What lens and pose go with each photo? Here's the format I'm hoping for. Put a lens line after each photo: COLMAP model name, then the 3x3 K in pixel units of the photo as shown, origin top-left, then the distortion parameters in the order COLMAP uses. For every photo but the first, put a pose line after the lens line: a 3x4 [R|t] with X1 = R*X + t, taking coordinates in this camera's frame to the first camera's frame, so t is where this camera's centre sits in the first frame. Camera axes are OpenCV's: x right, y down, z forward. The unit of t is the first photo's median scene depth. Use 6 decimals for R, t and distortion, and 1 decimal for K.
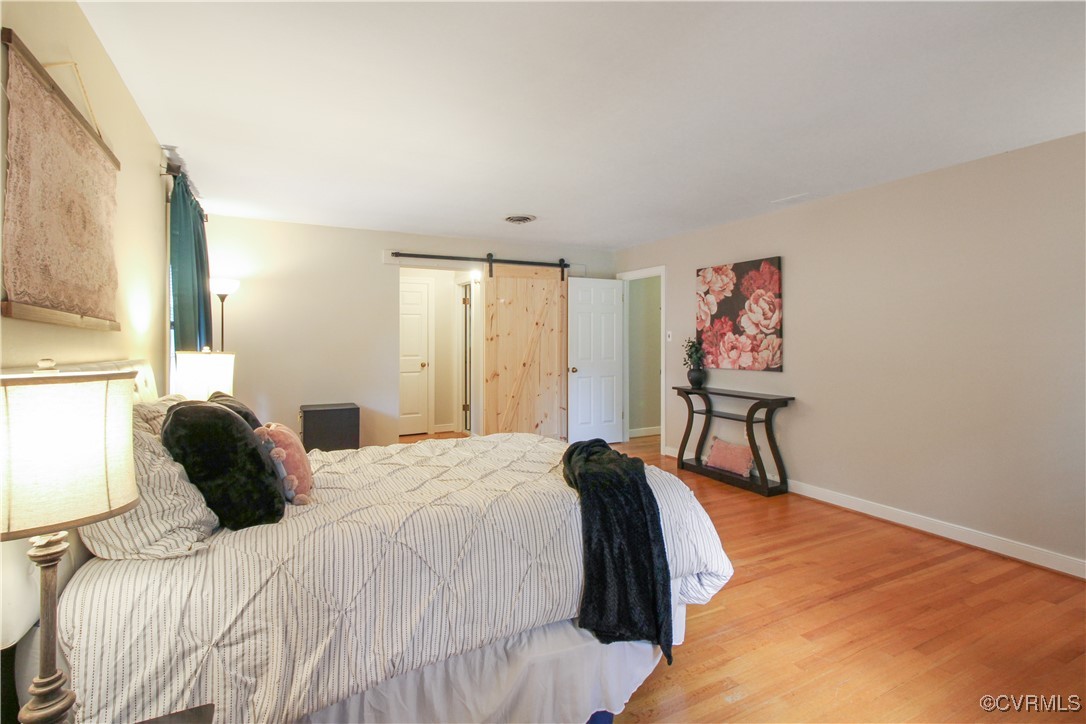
lens RADIAL K [[523.1, 0, 540.2], [0, 523.1, 336.4], [0, 0, 1]] dist [0.000977, 0.000371]
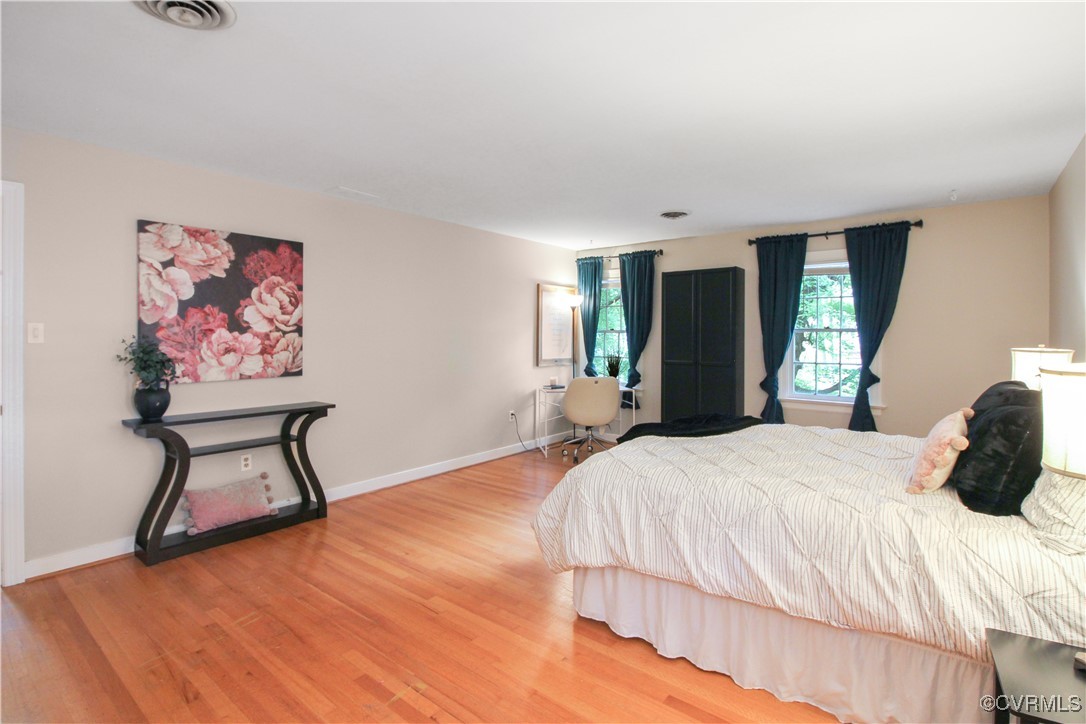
lens RADIAL K [[523.1, 0, 540.2], [0, 523.1, 336.4], [0, 0, 1]] dist [0.000977, 0.000371]
pose [[-0.407971, -0.003168, 0.912989, -0.464277], [-0.005427, 0.999985, 0.001045, -0.000308], [-0.912979, -0.004528, -0.407982, 0.922502]]
